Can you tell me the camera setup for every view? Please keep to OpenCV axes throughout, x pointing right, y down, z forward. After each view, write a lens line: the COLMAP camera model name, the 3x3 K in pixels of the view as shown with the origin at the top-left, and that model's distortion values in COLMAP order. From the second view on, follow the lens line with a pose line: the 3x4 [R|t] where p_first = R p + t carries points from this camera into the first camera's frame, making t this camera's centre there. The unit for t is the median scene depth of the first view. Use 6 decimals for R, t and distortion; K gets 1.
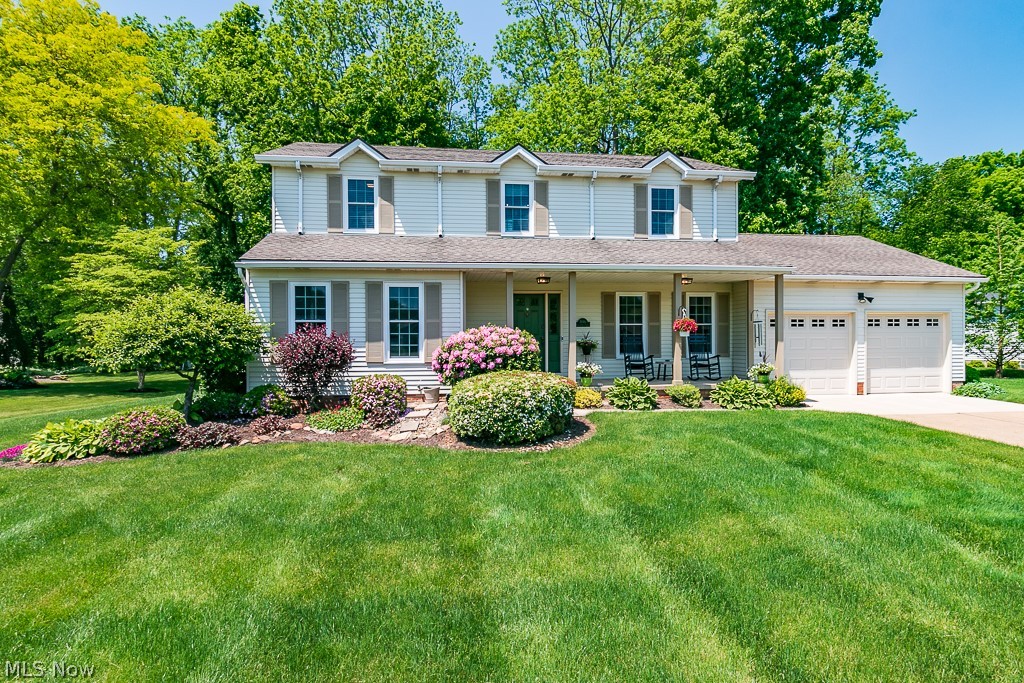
lens RADIAL K [[599.9, 0, 512.0], [0, 599.9, 341.5], [0, 0, 1]] dist [-0.003593, 0.000531]
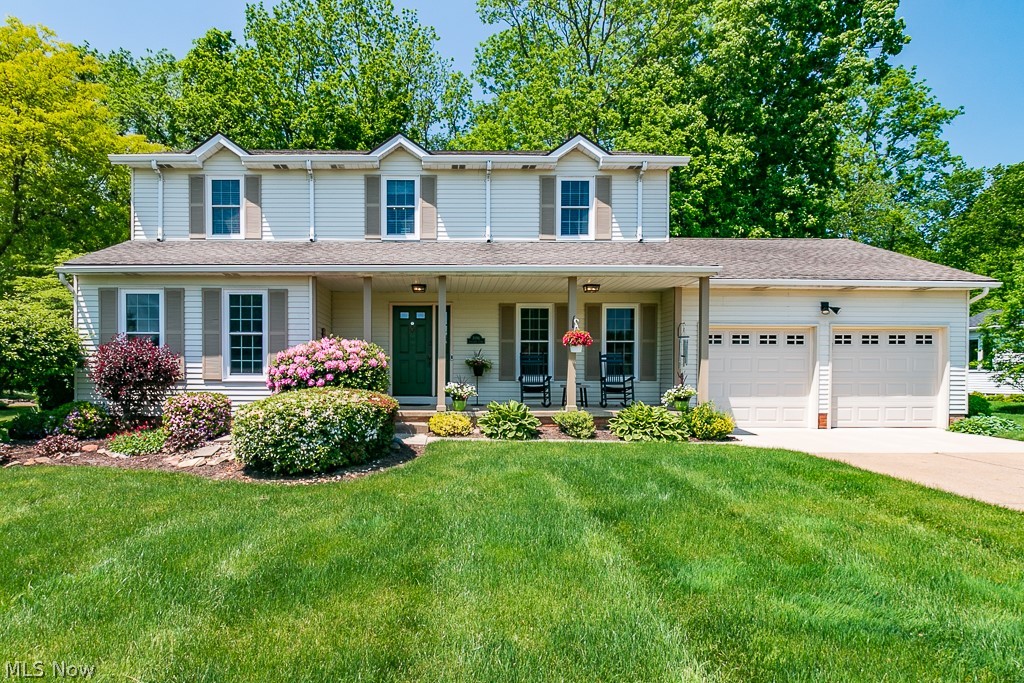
lens RADIAL K [[601.5, 0, 448.3], [0, 601.5, 384.4], [0, 0, 1]] dist [-0.002330, -0.002946]
pose [[0.991297, 0.009157, -0.131325, 0.191125], [-0.007155, 0.999851, 0.015708, 0.020633], [0.131450, -0.014632, 0.991215, 0.134260]]
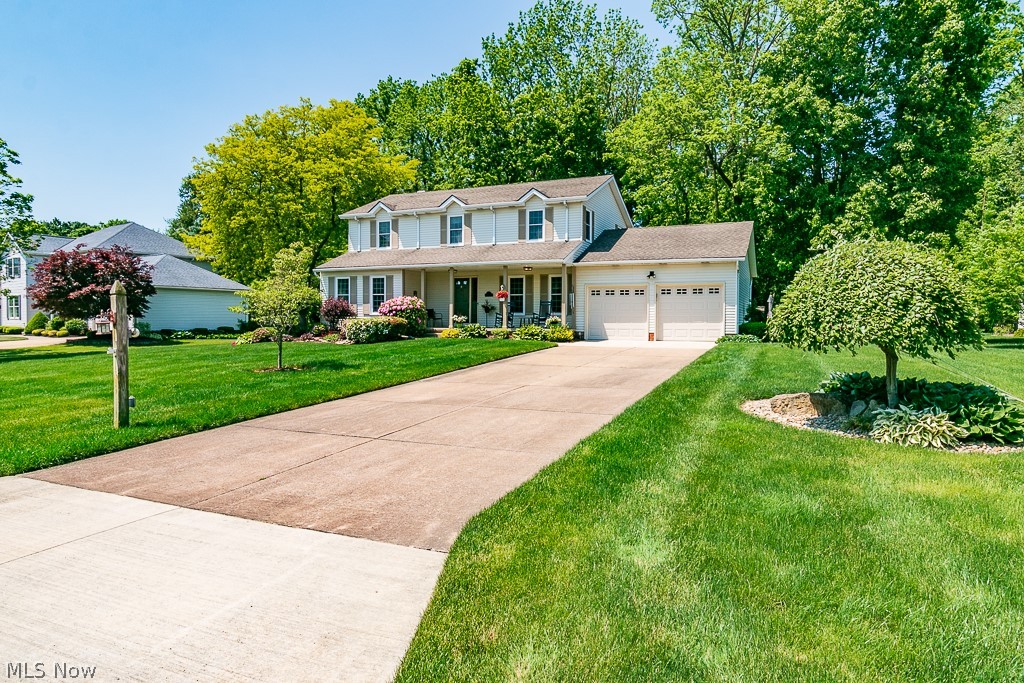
lens RADIAL K [[669.8, 0, 512.0], [0, 669.8, 341.5], [0, 0, 1]] dist [0.000167, 0.000370]
pose [[0.842991, 0.025710, -0.537312, 1.199306], [-0.008009, 0.999346, 0.035252, 0.035652], [0.537867, -0.025414, 0.842646, -0.579655]]
